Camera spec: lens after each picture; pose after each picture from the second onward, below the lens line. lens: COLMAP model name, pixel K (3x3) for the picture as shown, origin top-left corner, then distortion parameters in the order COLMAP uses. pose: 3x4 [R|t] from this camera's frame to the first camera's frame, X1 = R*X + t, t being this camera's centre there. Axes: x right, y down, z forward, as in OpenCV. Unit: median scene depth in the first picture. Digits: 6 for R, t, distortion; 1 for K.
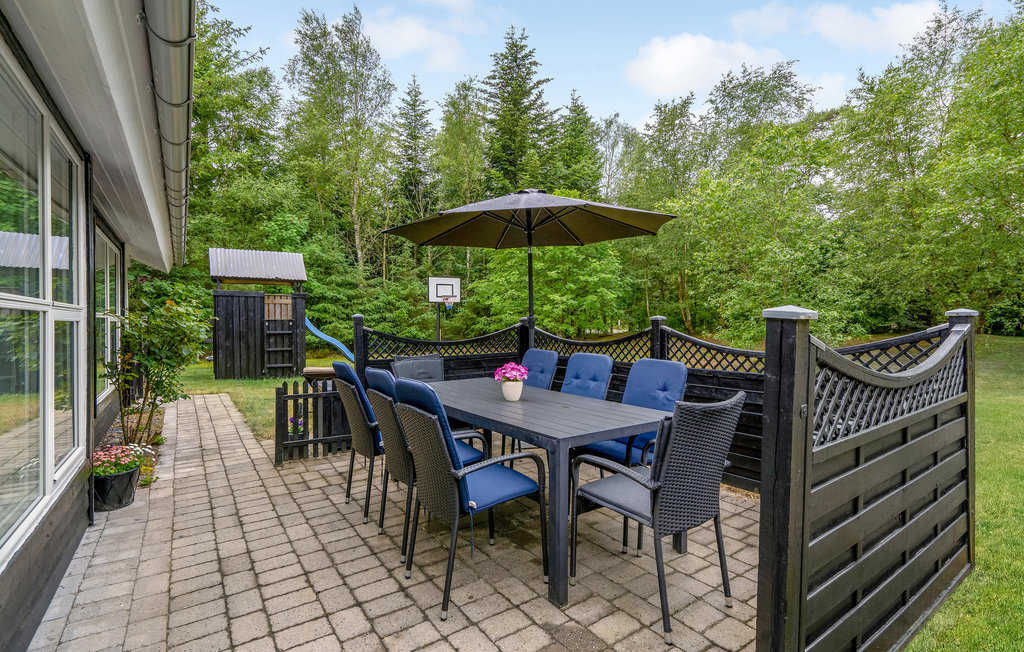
lens RADIAL K [[472.8, 0, 509.2], [0, 472.8, 326.1], [0, 0, 1]] dist [-0.001884, 0.003439]
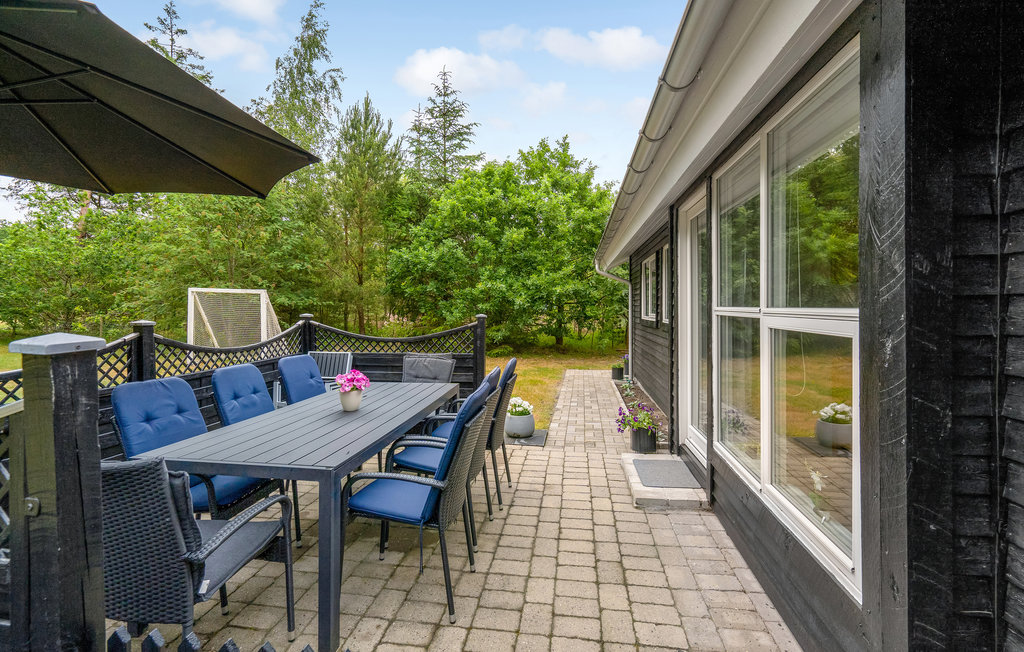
lens RADIAL K [[472.8, 0, 509.6], [0, 472.8, 304.4], [0, 0, 1]] dist [-0.001884, 0.003439]
pose [[-0.735207, 0.010408, 0.677763, -1.147247], [0.018399, 0.999820, 0.004606, -0.071576], [-0.677593, 0.015857, -0.735266, 1.942129]]
